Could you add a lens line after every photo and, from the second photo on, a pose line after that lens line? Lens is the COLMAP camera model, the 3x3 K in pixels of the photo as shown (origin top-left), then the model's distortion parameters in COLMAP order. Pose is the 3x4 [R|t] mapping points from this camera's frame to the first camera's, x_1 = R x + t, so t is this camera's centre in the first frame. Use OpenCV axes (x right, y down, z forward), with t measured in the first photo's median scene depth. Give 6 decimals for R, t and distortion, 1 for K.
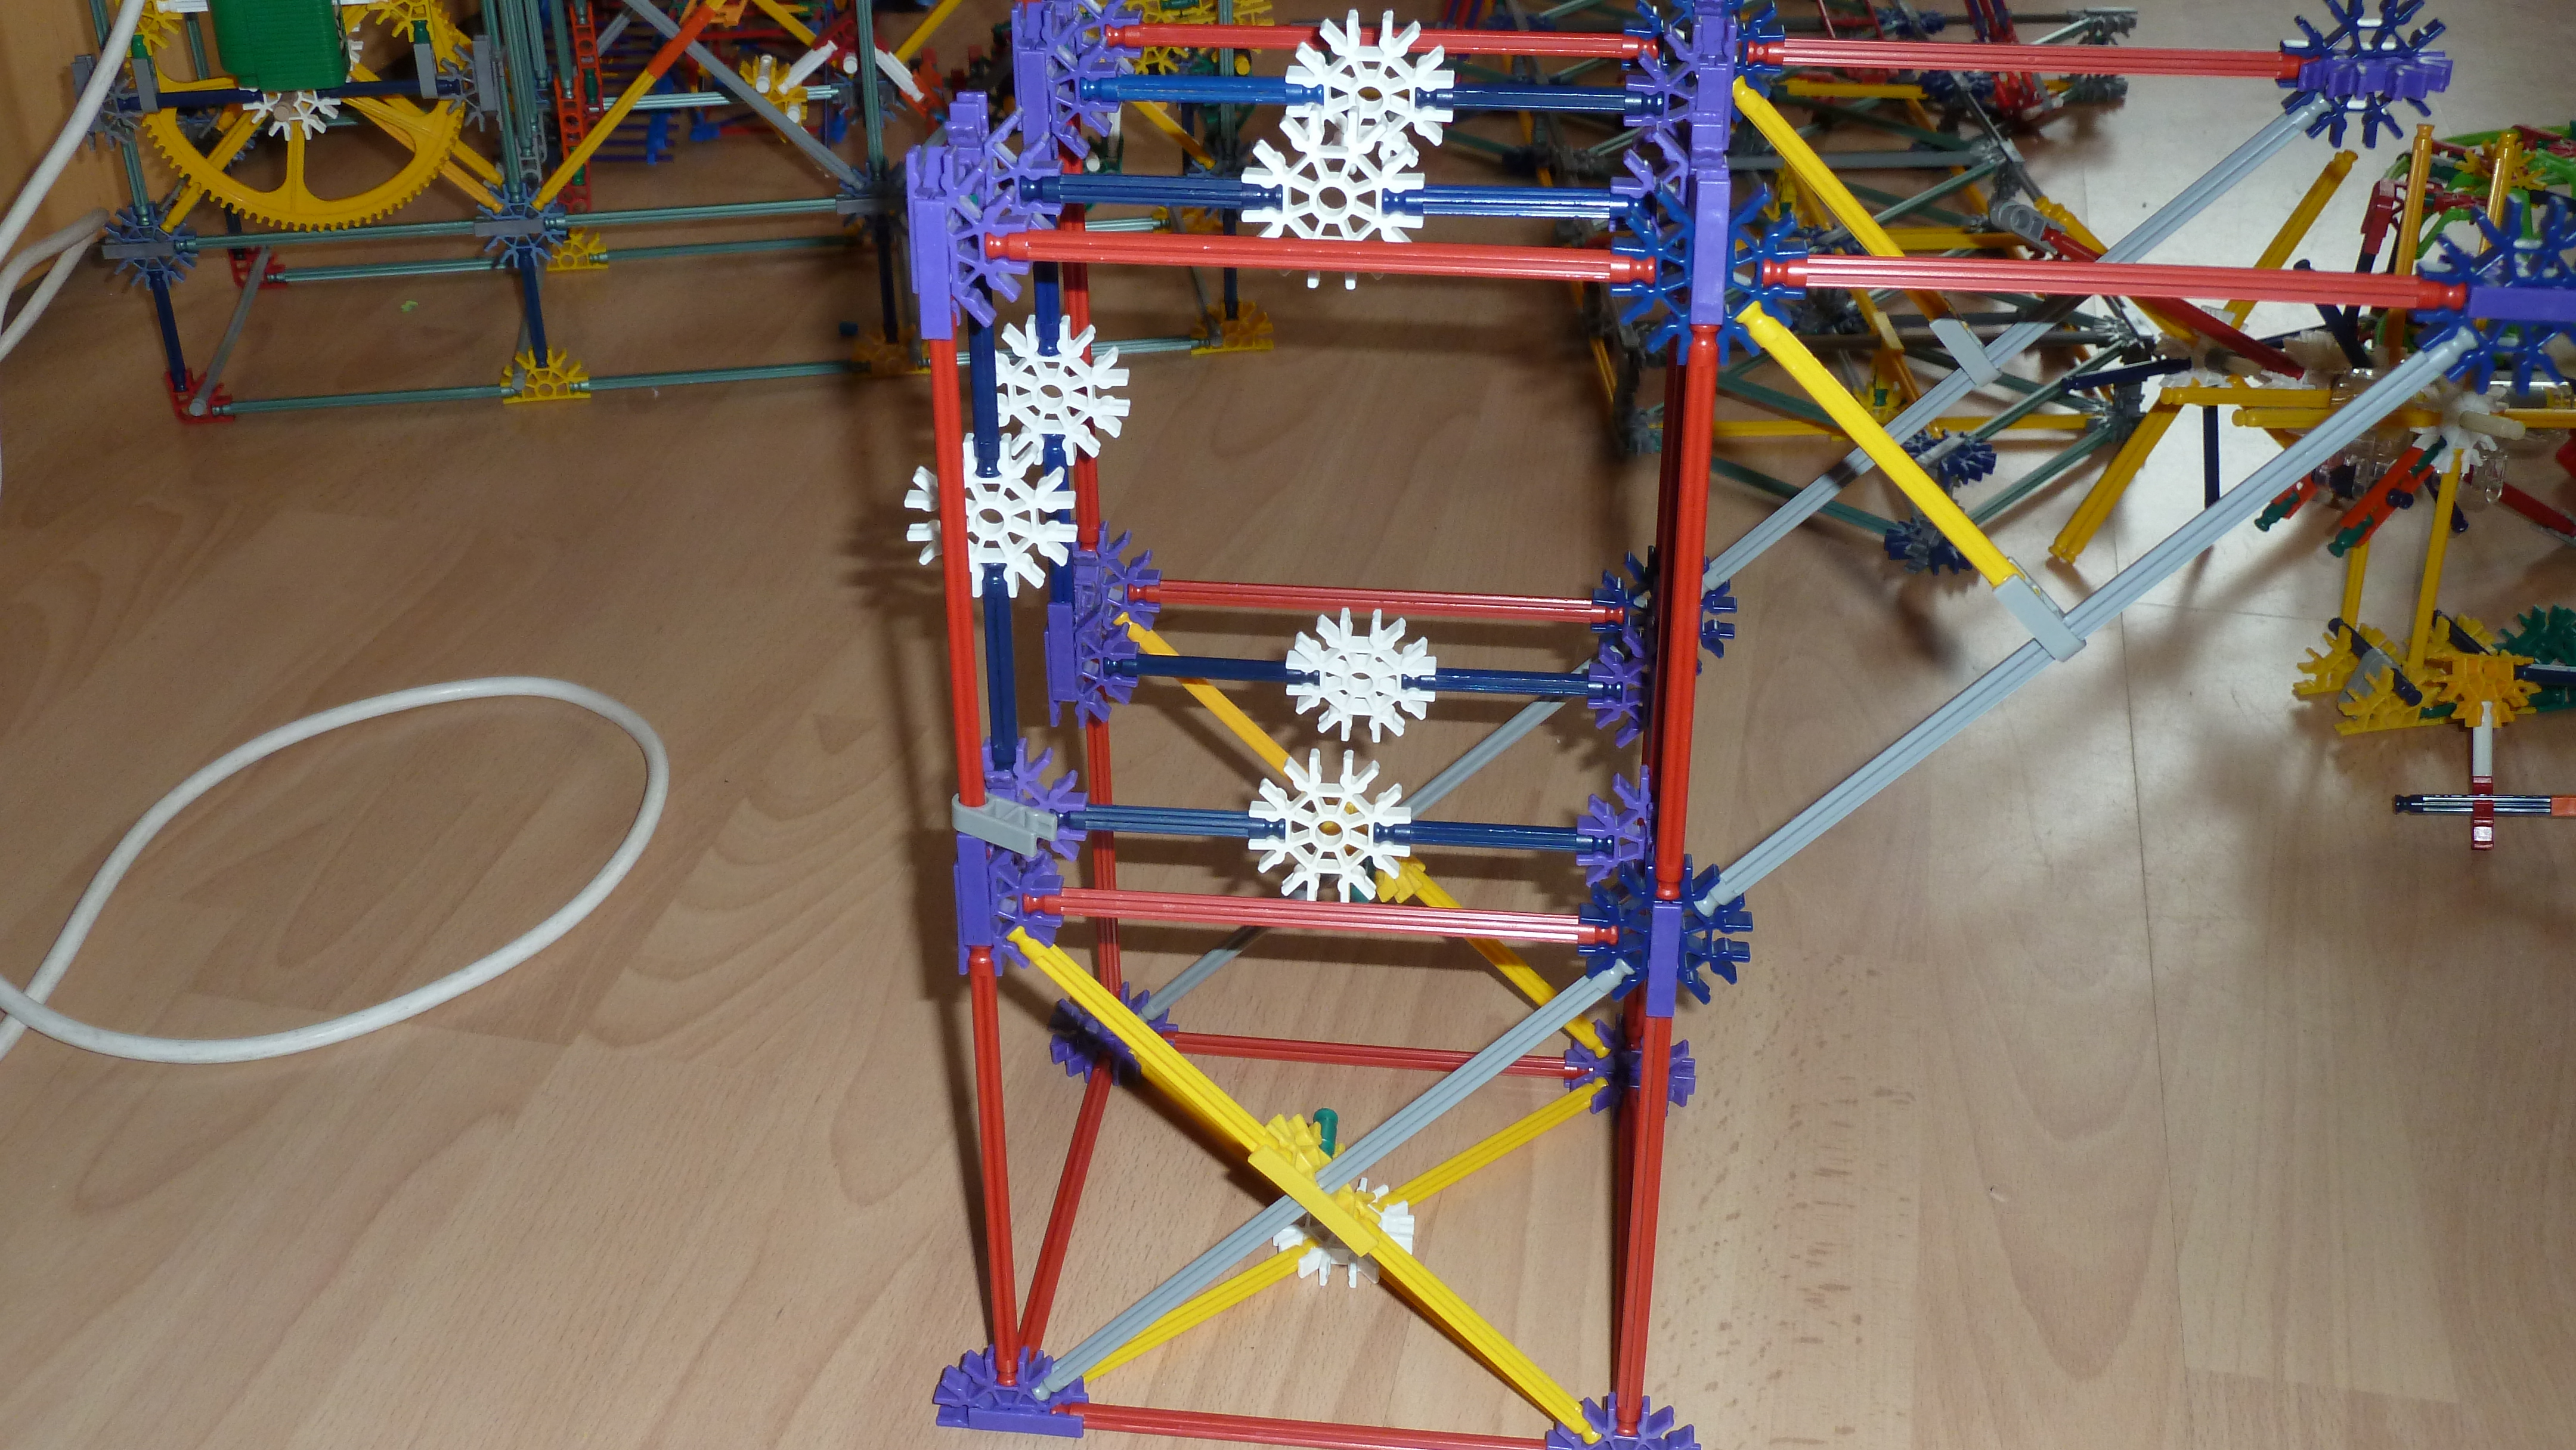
lens RADIAL K [[2931.2, 0, 1288.0], [0, 2931.2, 725.0], [0, 0, 1]] dist [-0.019009, 0.001619]
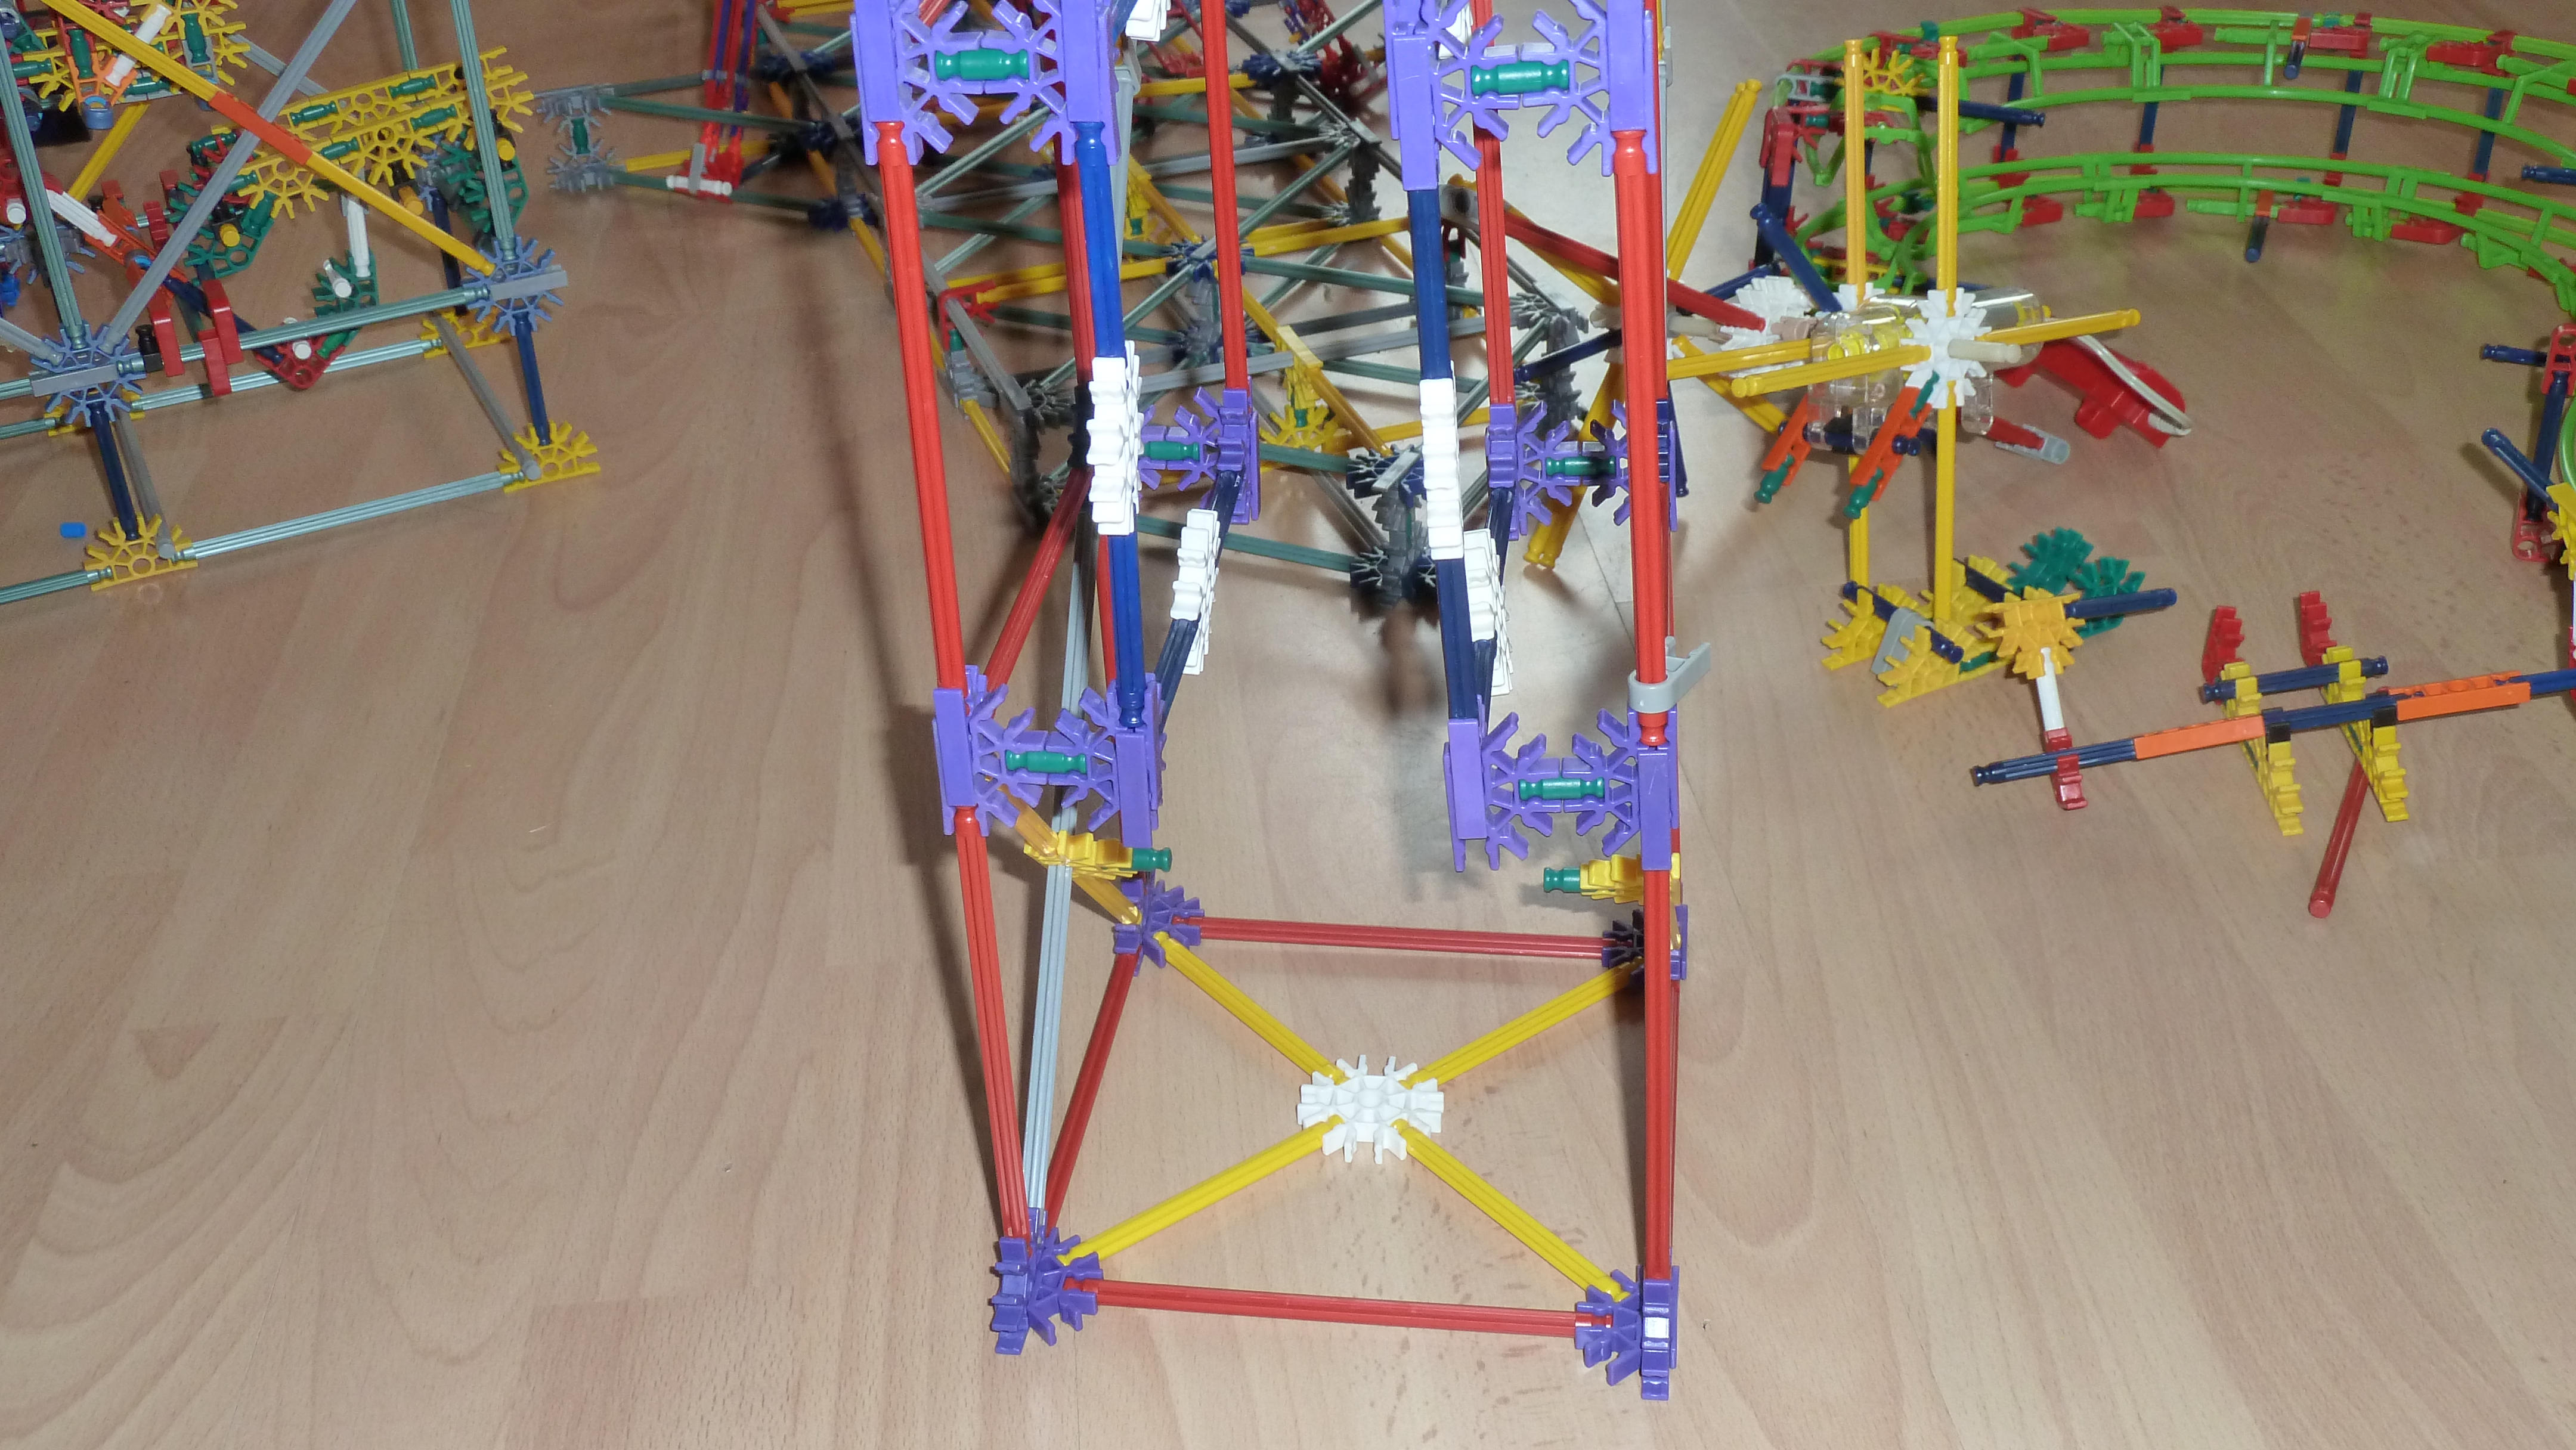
lens RADIAL K [[2864.4, 0, 1297.2], [0, 2864.4, 737.7], [0, 0, 1]] dist [-0.016293, -0.028460]
pose [[0.952391, -0.182075, 0.244539, -0.046975], [0.182582, 0.982971, 0.020794, -0.050996], [-0.244161, 0.024844, 0.969416, 0.225835]]
